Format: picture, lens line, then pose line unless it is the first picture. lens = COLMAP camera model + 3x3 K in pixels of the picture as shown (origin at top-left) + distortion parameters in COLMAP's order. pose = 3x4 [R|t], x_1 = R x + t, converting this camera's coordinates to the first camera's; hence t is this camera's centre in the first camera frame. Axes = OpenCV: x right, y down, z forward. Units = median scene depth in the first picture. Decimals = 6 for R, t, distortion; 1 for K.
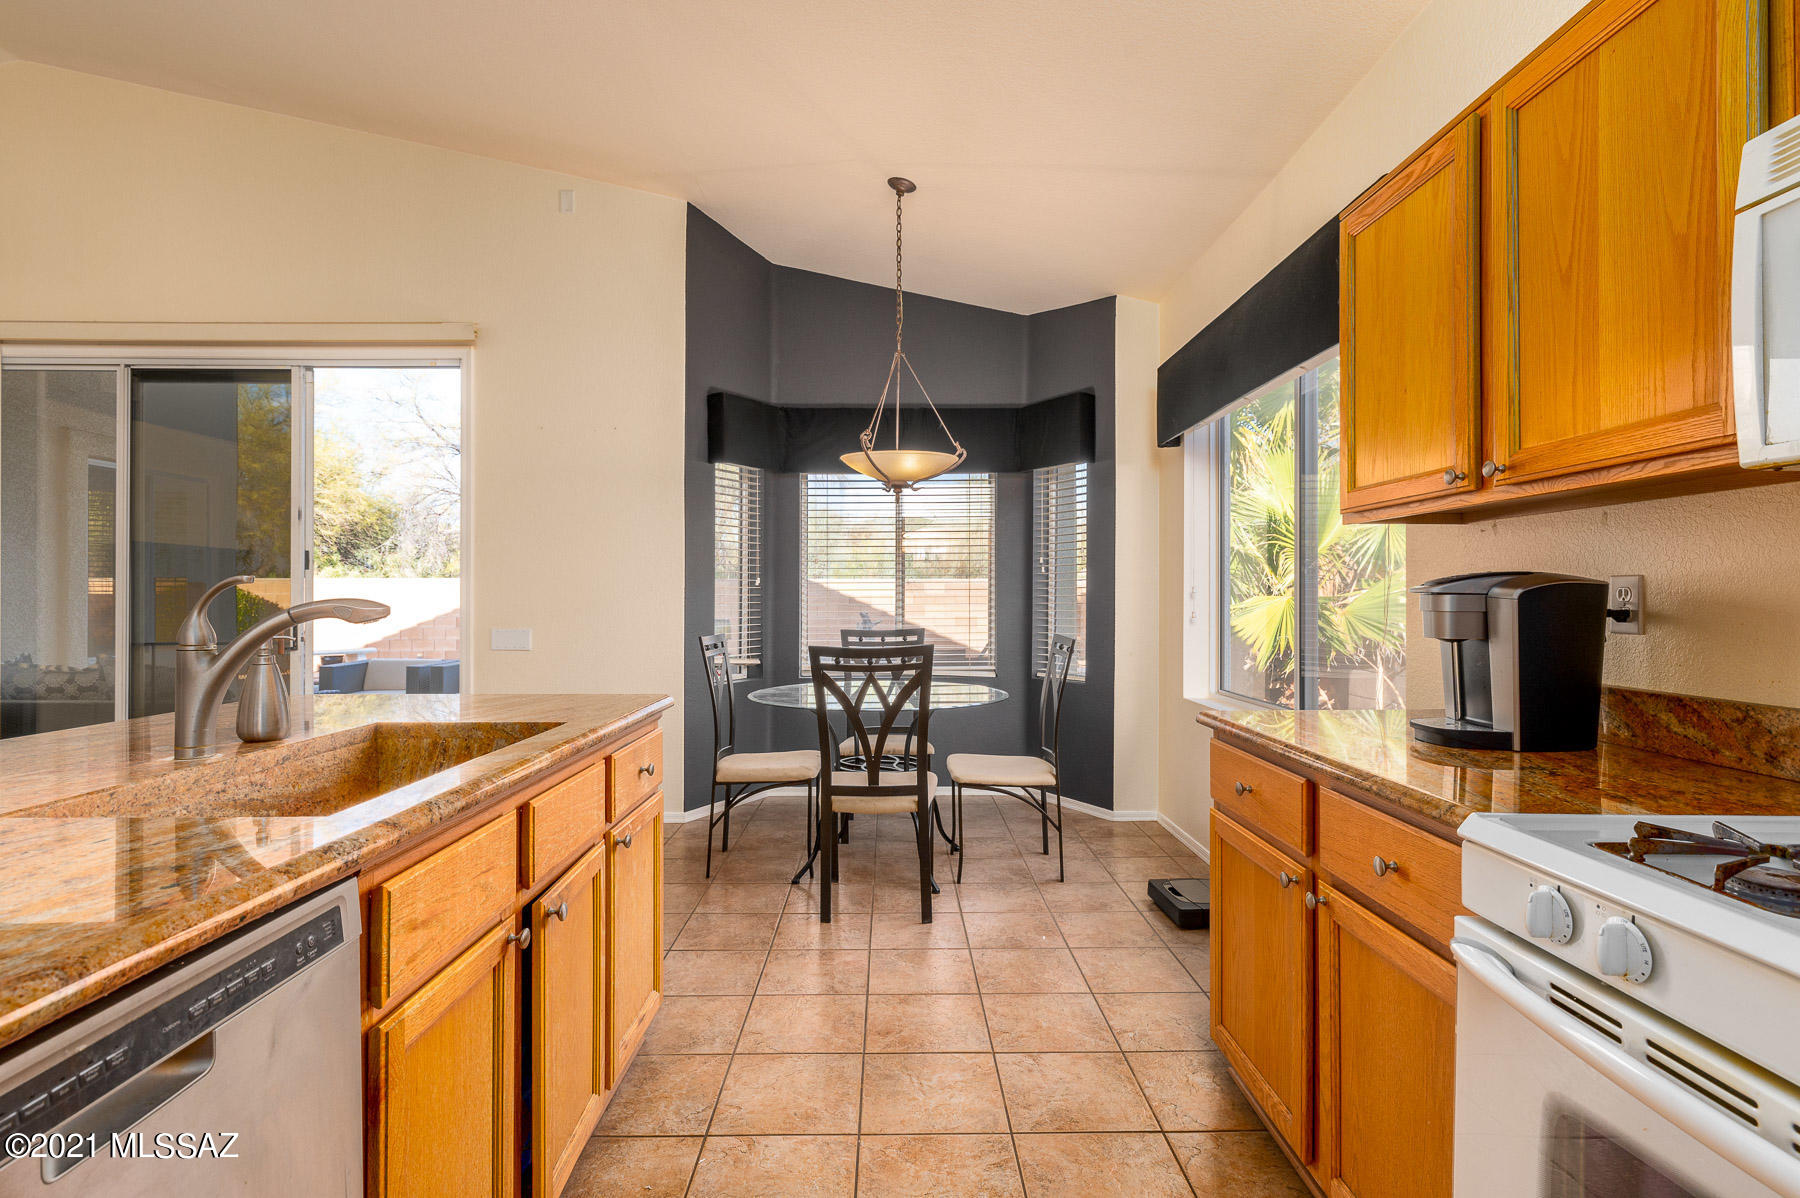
lens RADIAL K [[860.9, 0, 904.5], [0, 860.9, 598.0], [0, 0, 1]] dist [0.002107, 0.000919]
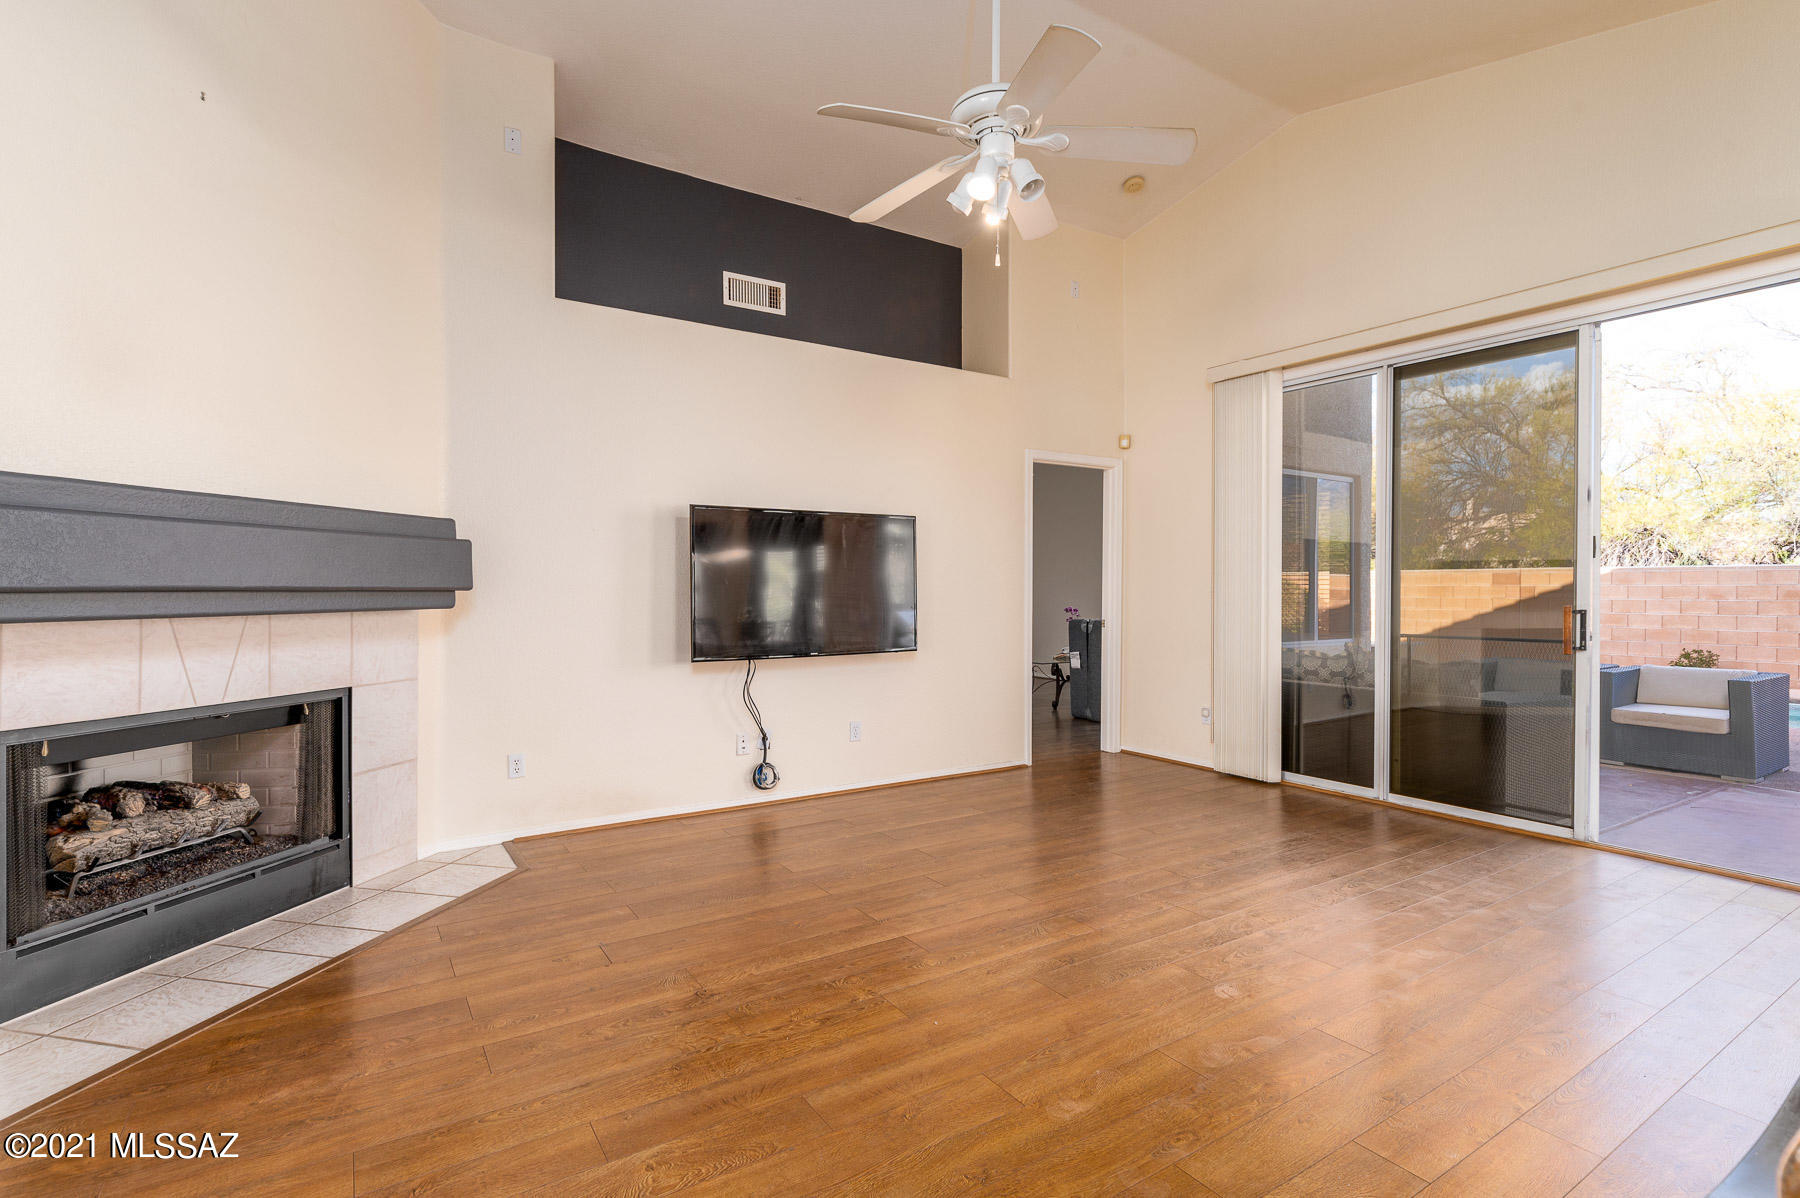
lens RADIAL K [[865.5, 0, 902.1], [0, 865.5, 595.2], [0, 0, 1]] dist [-0.002398, 0.001036]
pose [[0.537236, 0.006713, -0.843405, -0.340001], [-0.001910, 0.999975, 0.006743, -0.000110], [0.843430, -0.002012, 0.537236, -0.050384]]
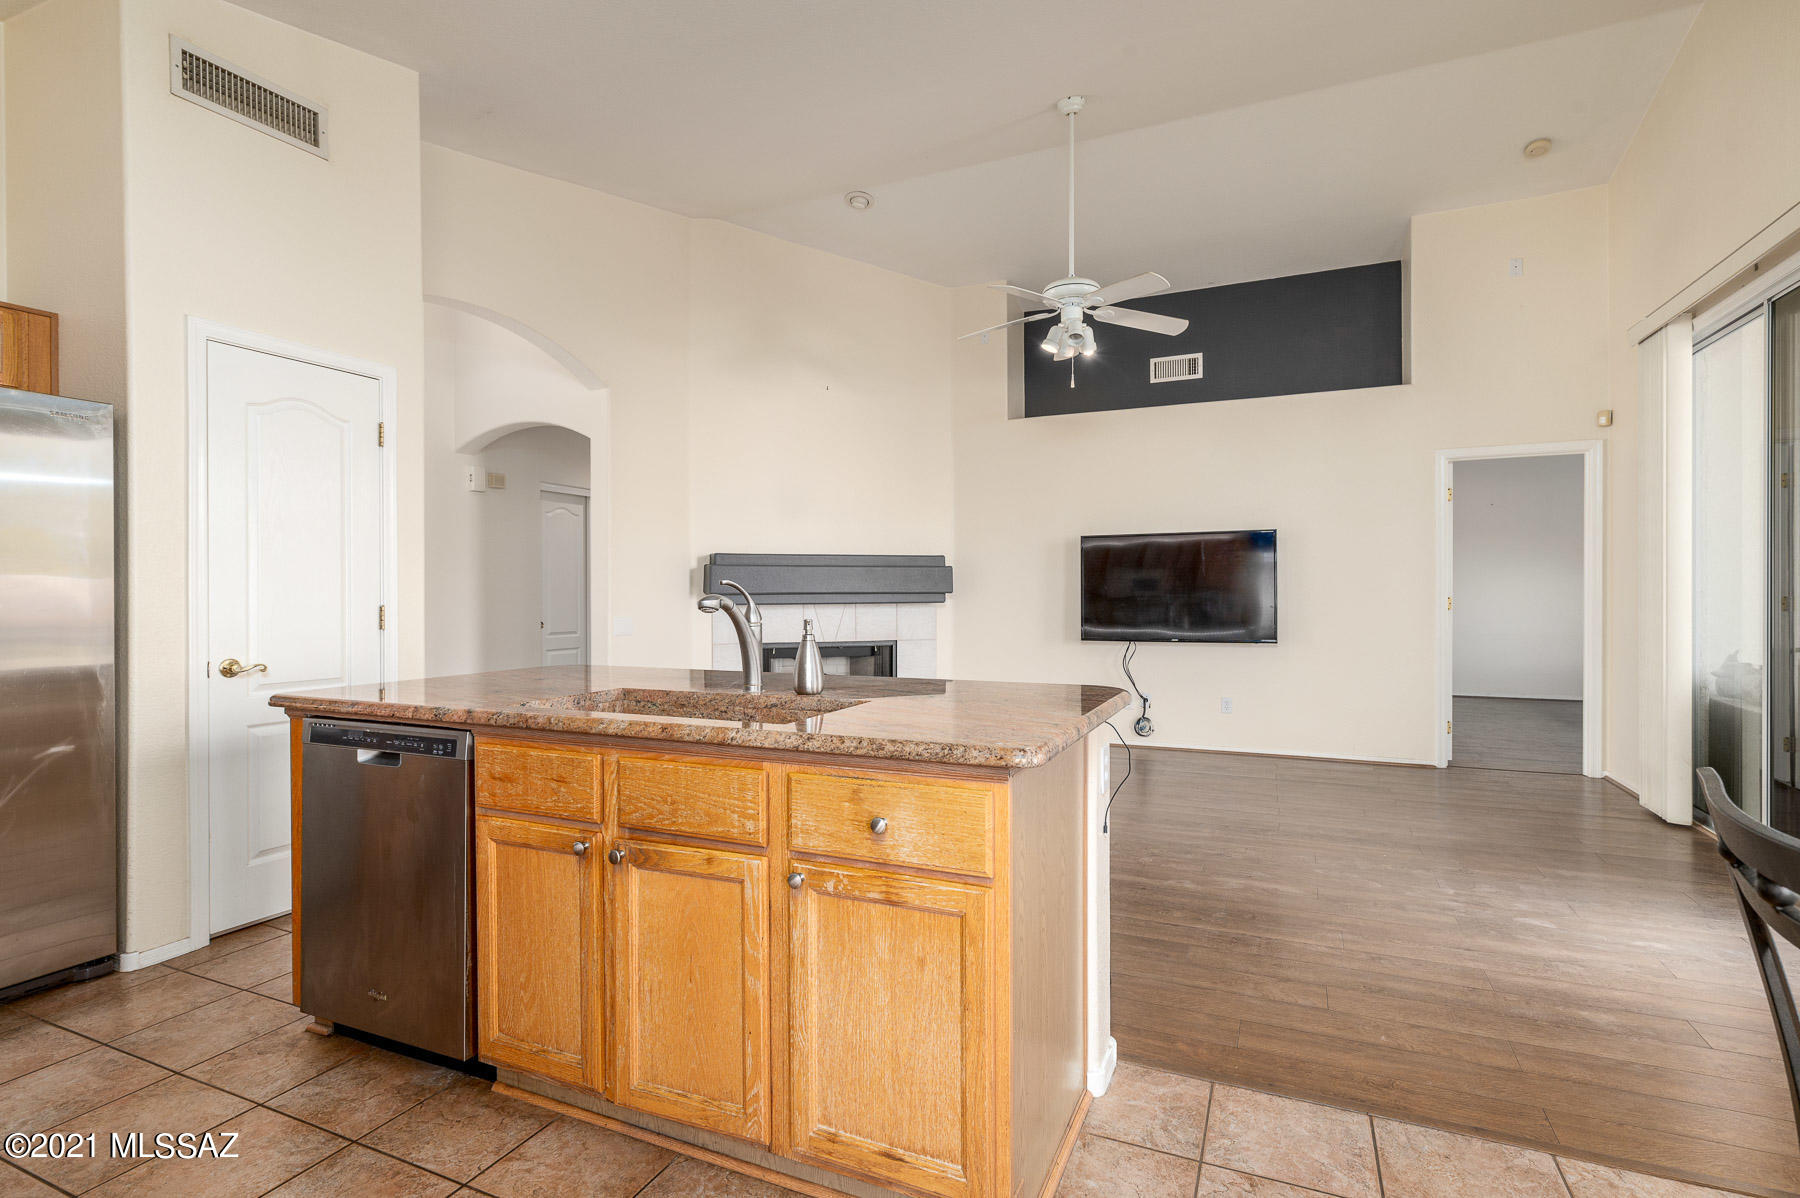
lens RADIAL K [[865.5, 0, 902.1], [0, 865.5, 595.2], [0, 0, 1]] dist [-0.002398, 0.001036]
pose [[-0.420589, 0.004875, -0.907238, 0.168883], [0.004082, 0.999986, 0.003480, -0.001089], [0.907242, -0.002240, -0.420602, 0.609628]]
